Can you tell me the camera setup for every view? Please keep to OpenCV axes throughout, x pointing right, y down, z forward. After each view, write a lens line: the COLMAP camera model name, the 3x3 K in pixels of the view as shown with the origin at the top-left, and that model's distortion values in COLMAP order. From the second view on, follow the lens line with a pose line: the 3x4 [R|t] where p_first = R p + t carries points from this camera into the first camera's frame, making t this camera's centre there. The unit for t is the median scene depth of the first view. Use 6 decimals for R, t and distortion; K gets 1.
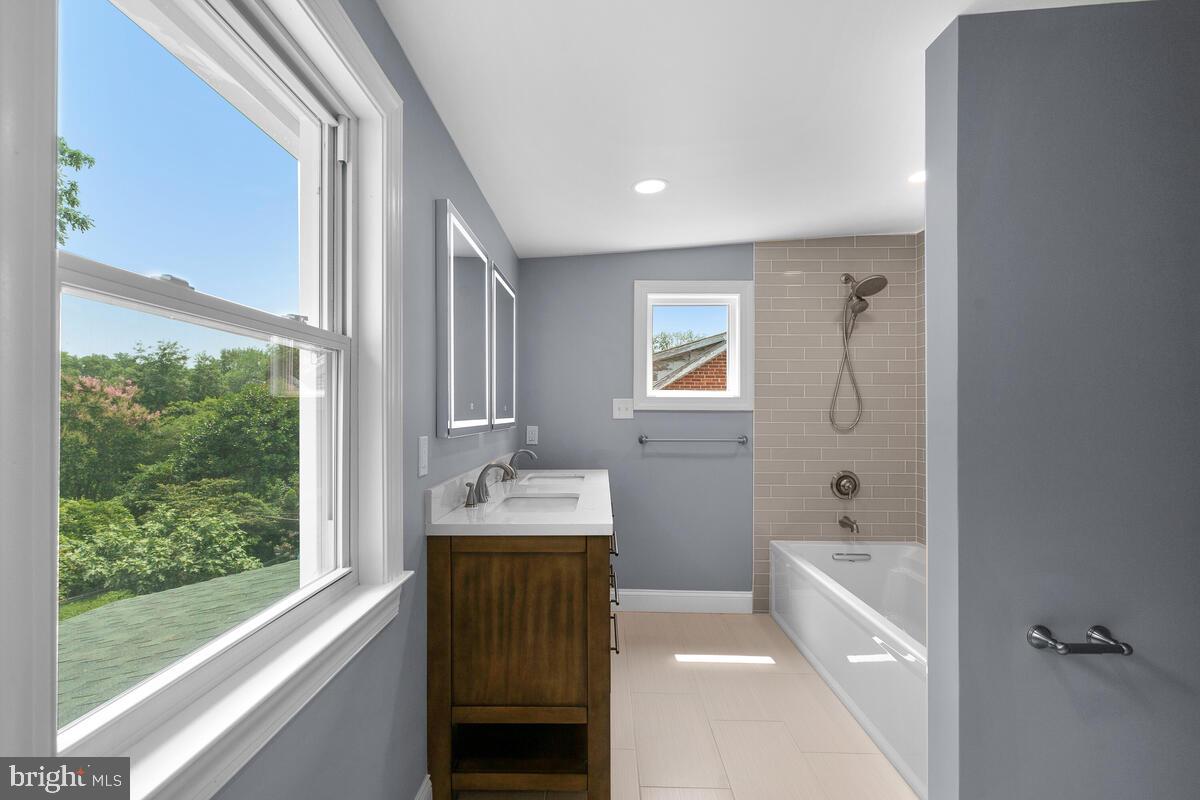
lens RADIAL K [[555.2, 0, 595.8], [0, 555.2, 409.8], [0, 0, 1]] dist [-0.008608, 0.002389]
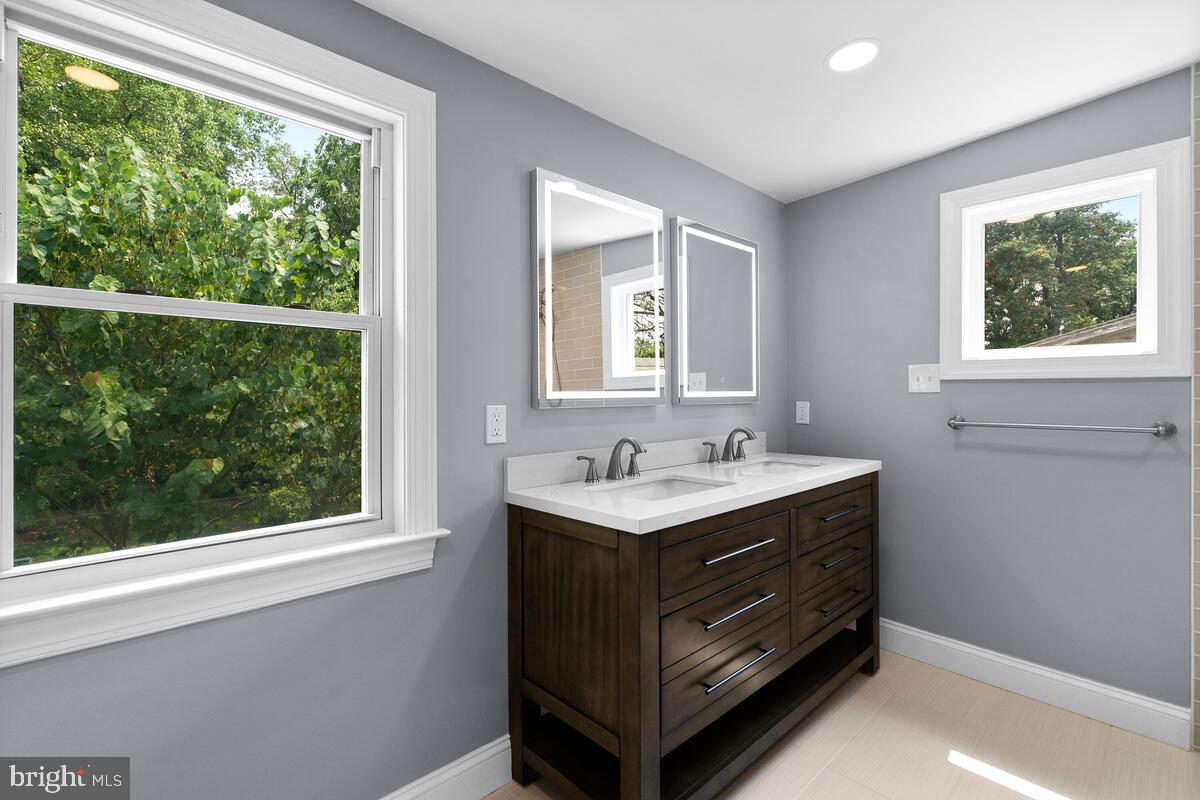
lens RADIAL K [[555.2, 0, 595.2], [0, 555.2, 392.8], [0, 0, 1]] dist [-0.008608, 0.002389]
pose [[0.682947, -0.003066, -0.730461, 0.557690], [0.007447, 0.999968, 0.002765, 0.022399], [0.730430, -0.007328, 0.682949, 0.415464]]
